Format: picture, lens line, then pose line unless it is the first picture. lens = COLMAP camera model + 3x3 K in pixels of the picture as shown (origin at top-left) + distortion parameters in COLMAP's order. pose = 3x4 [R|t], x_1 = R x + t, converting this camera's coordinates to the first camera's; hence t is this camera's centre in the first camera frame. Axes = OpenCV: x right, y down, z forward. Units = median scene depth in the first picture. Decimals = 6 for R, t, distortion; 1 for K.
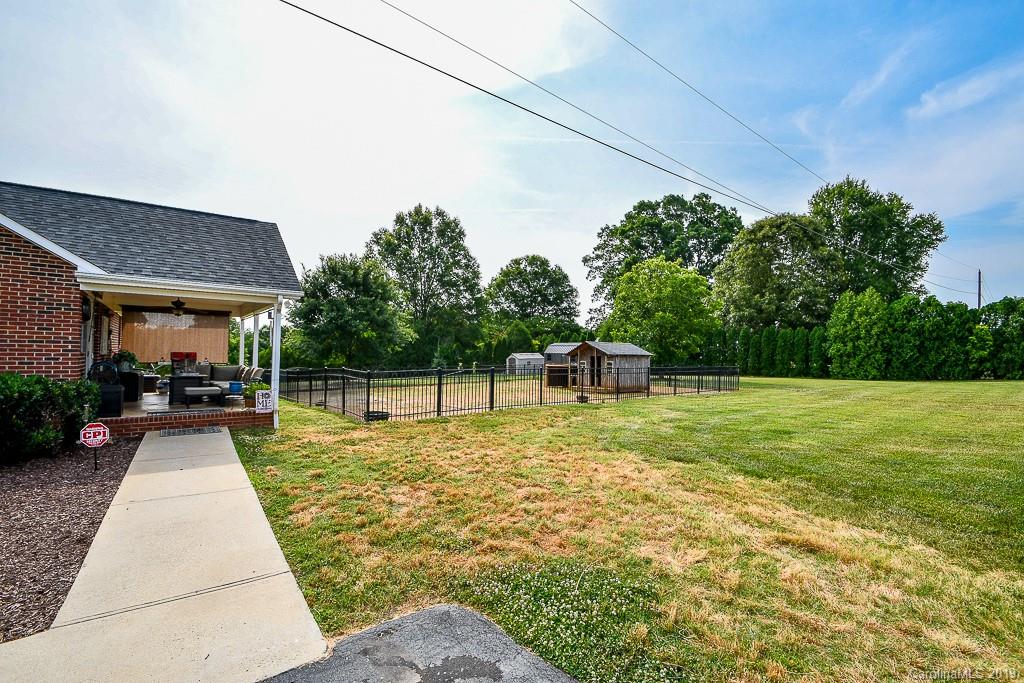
lens RADIAL K [[444.2, 0, 507.9], [0, 444.2, 347.7], [0, 0, 1]] dist [0.017576, -0.017863]
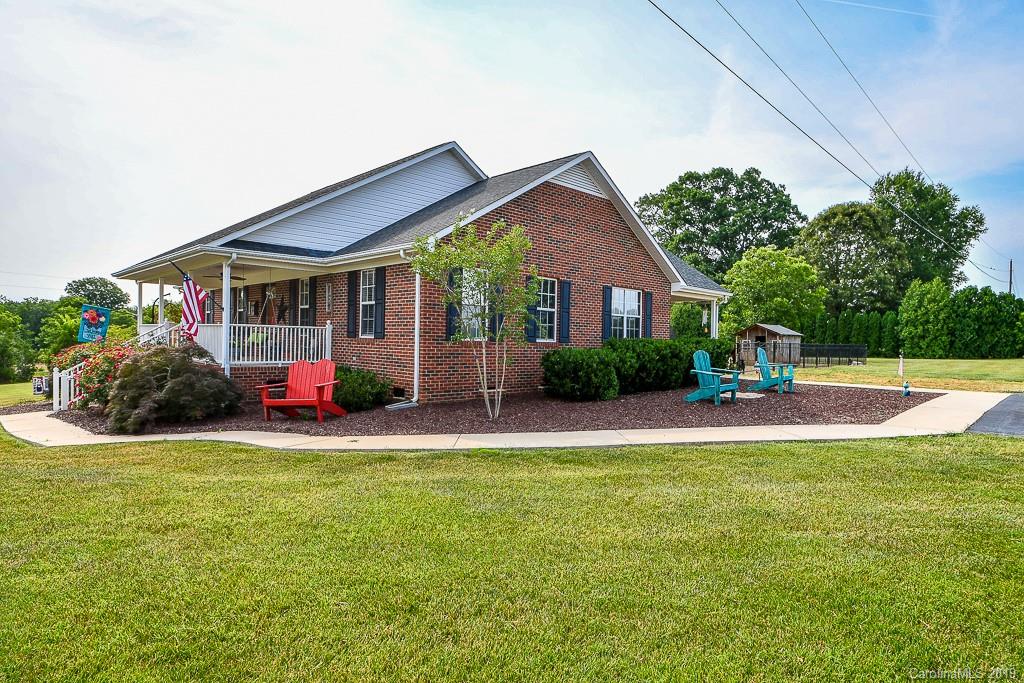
lens RADIAL K [[576.1, 0, 512.0], [0, 576.1, 341.5], [0, 0, 1]] dist [-0.020719, -0.001416]
pose [[0.991722, 0.003792, 0.128346, -0.250873], [-0.006343, 0.999790, 0.019479, 0.003381], [-0.128246, -0.020132, 0.991538, -0.168004]]
